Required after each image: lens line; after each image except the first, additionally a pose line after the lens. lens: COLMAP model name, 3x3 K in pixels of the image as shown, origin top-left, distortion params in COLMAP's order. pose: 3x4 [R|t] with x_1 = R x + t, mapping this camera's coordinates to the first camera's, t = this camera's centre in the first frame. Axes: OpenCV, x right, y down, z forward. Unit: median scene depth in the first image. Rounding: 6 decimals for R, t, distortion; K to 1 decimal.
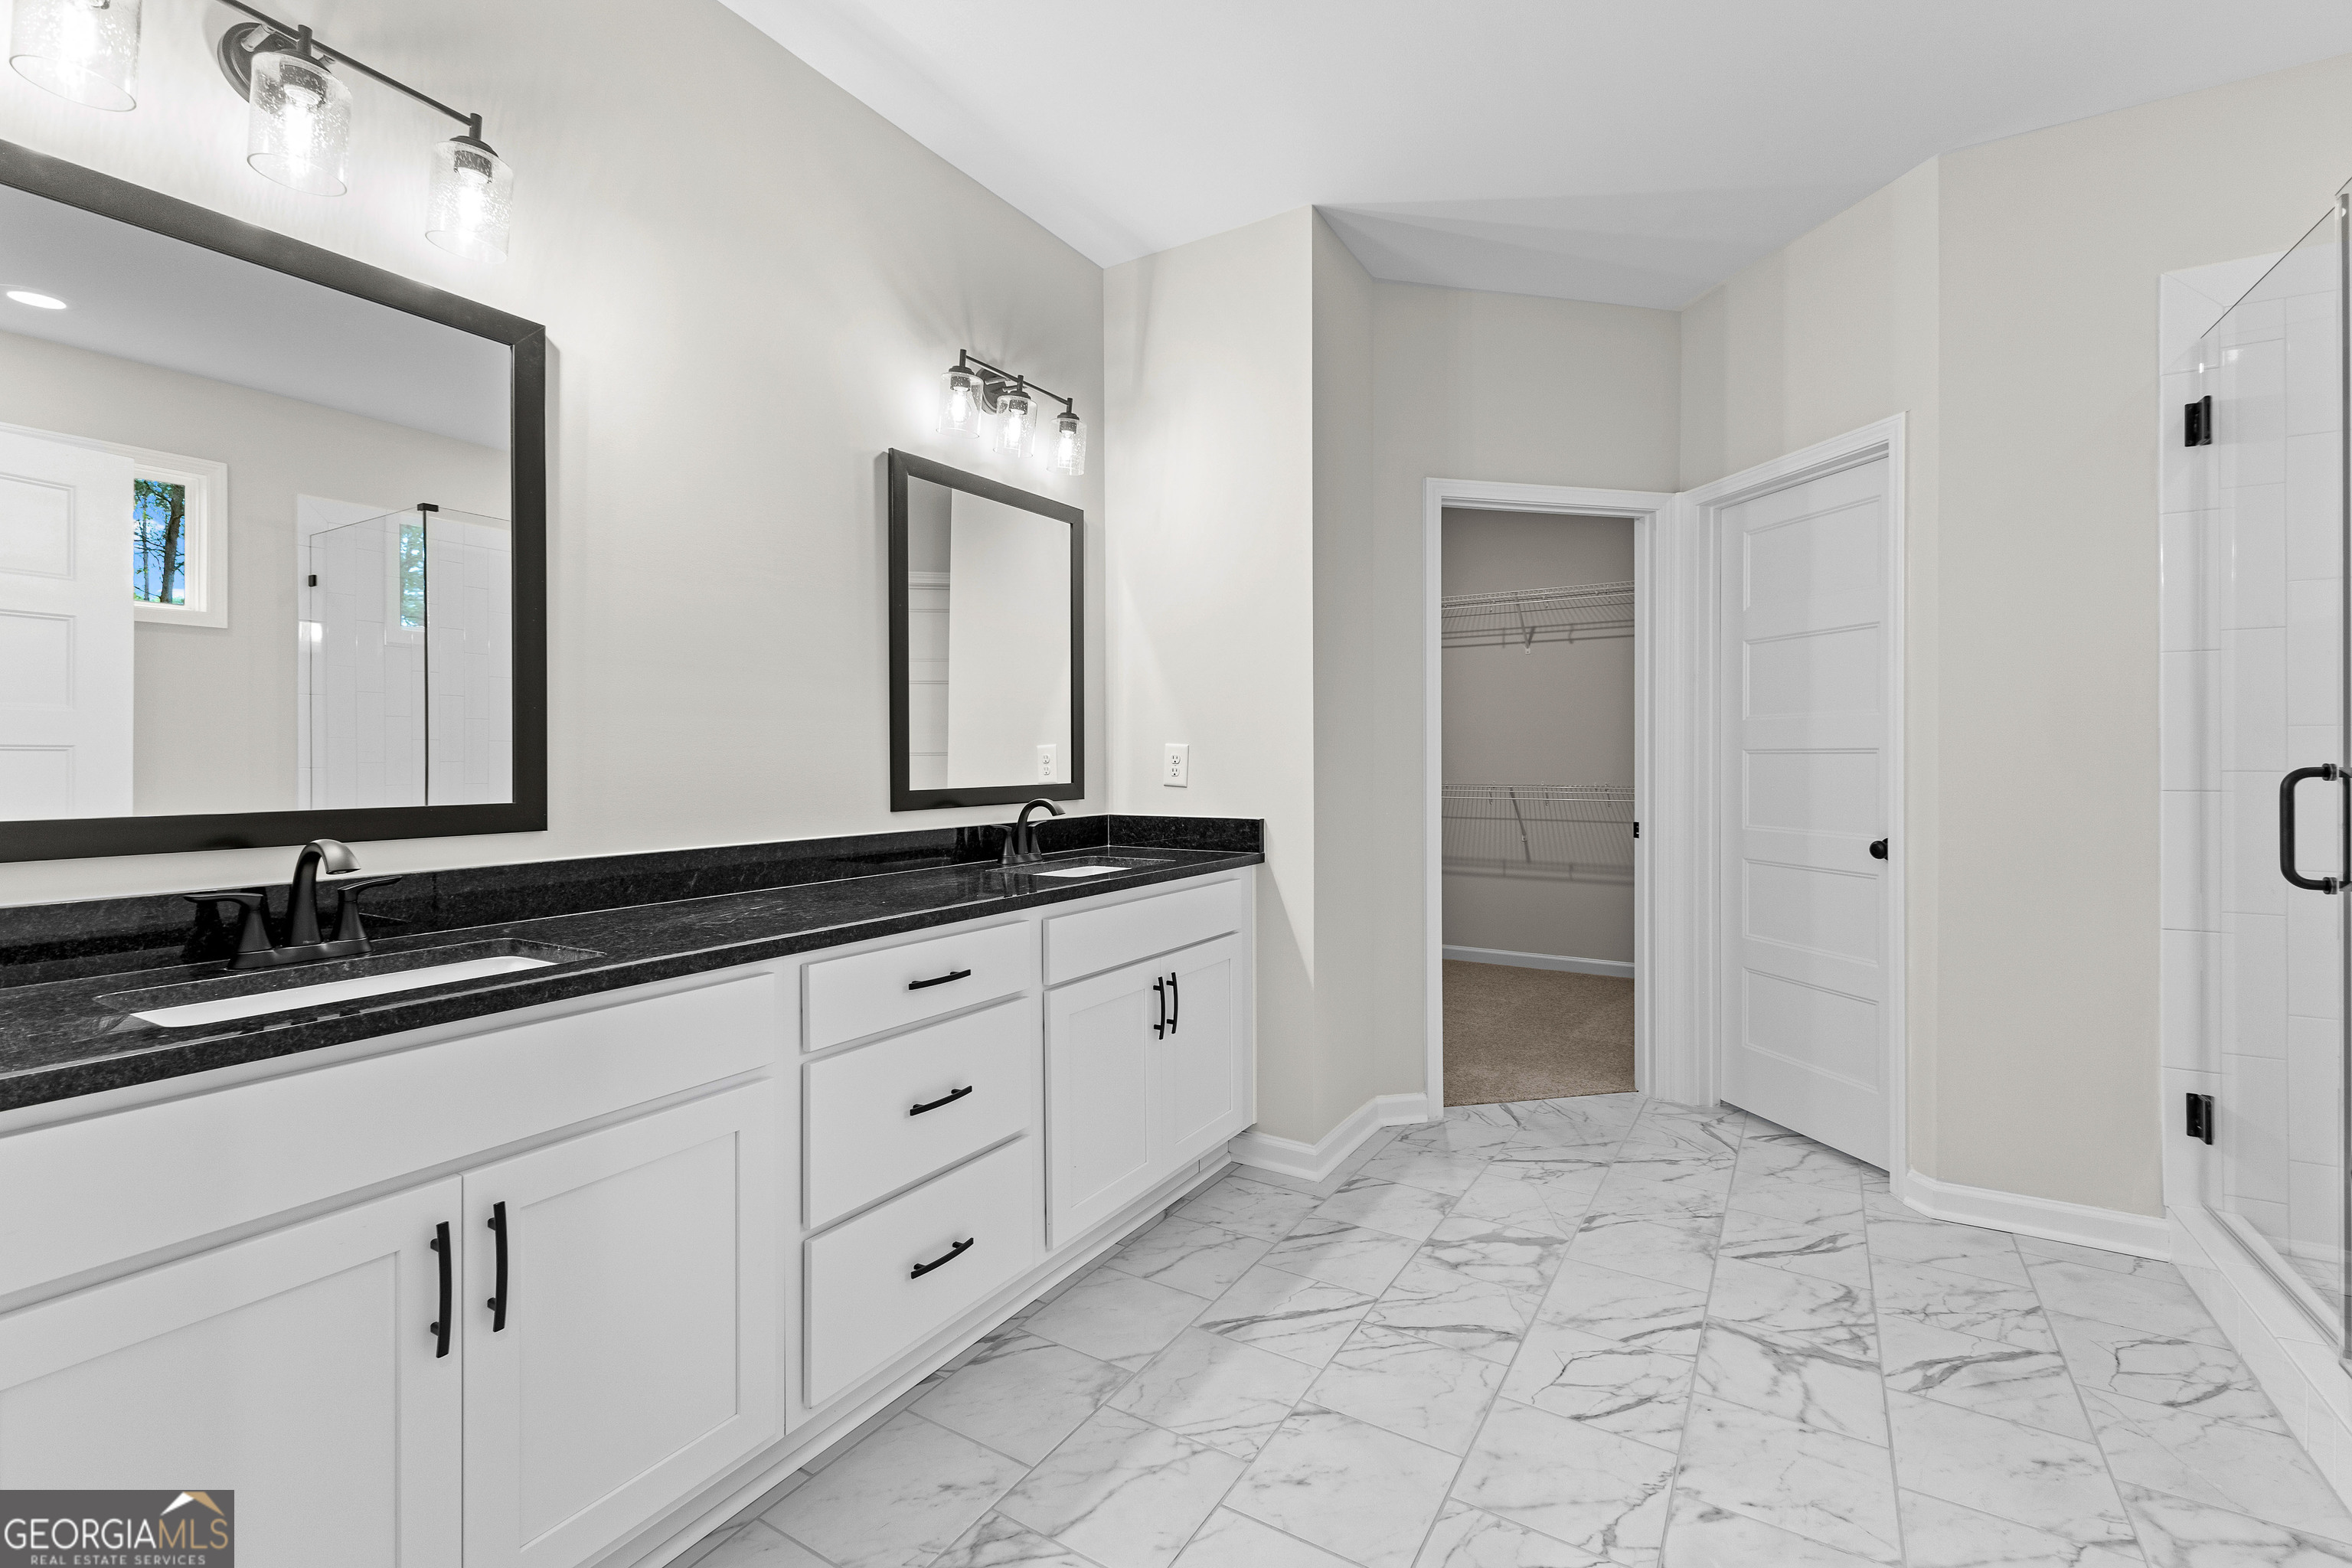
lens RADIAL K [[1008.3, 0, 1175.7], [0, 1008.3, 775.6], [0, 0, 1]] dist [0.003931, 0.000482]
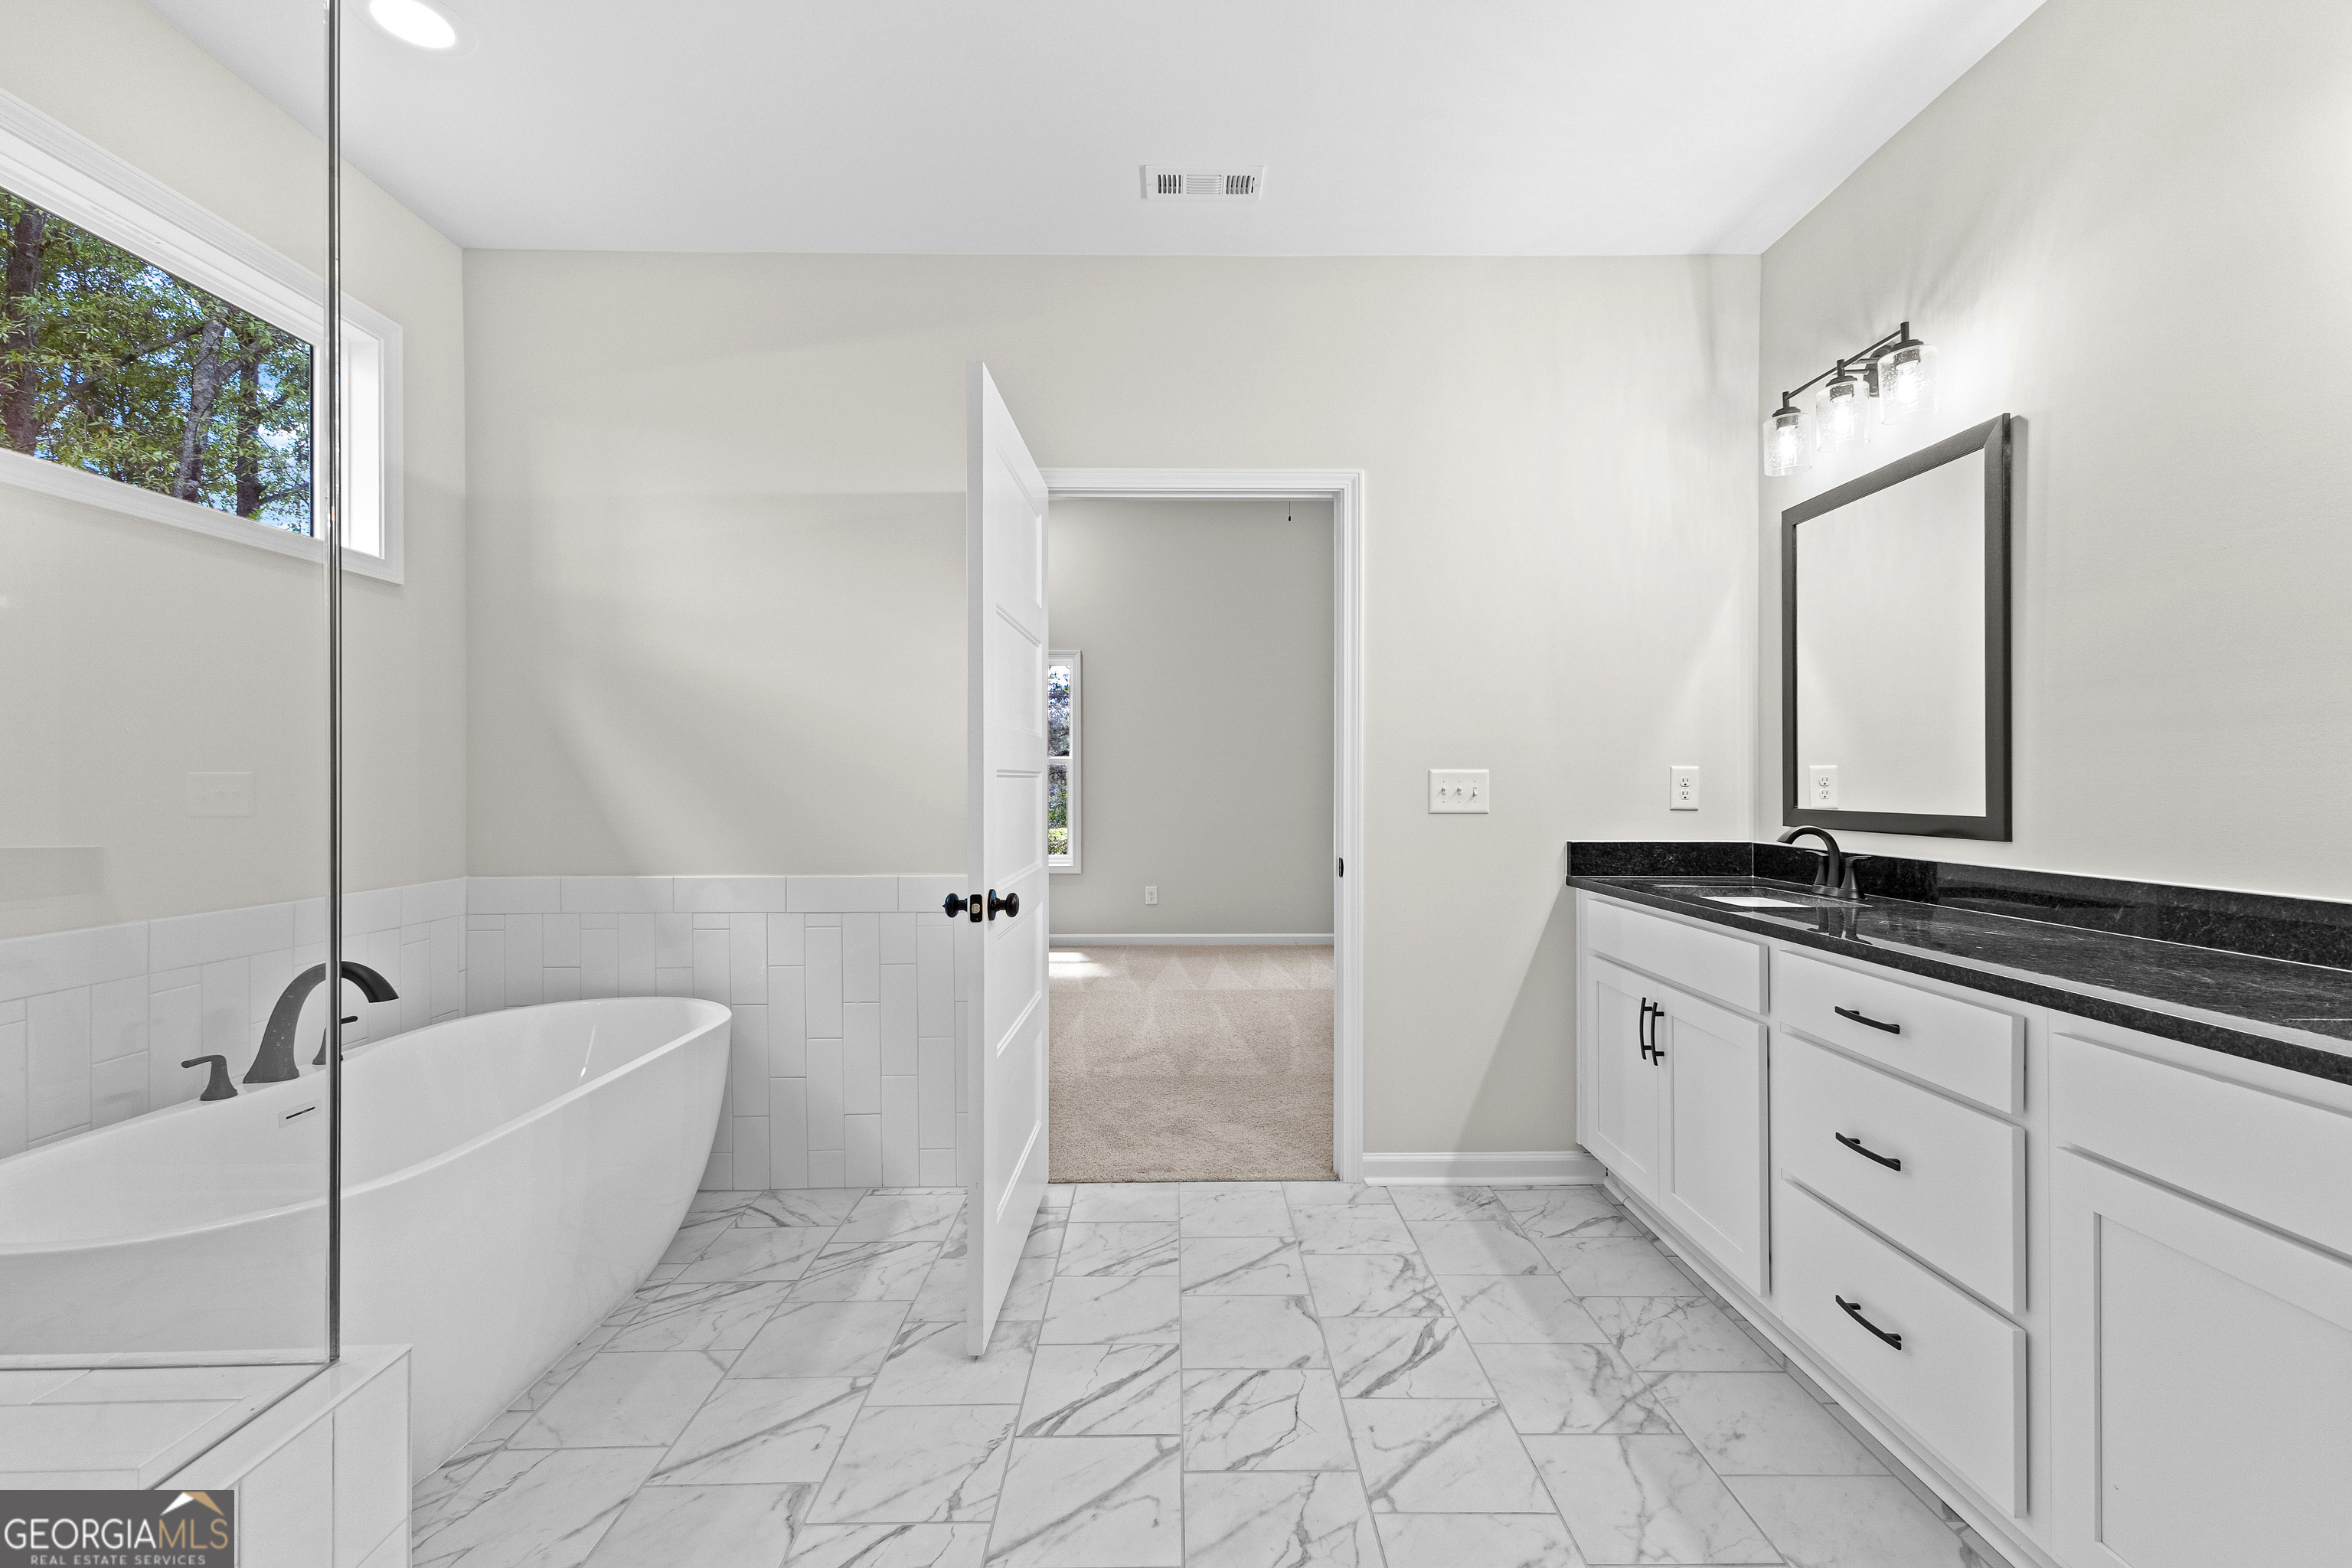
lens RADIAL K [[1008.3, 0, 1175.7], [0, 1008.3, 775.6], [0, 0, 1]] dist [0.003931, 0.000482]
pose [[-0.824980, -0.003286, -0.565152, 0.881294], [-0.011607, 0.999871, 0.011130, -0.026017], [0.565043, 0.015741, -0.824911, 1.476490]]
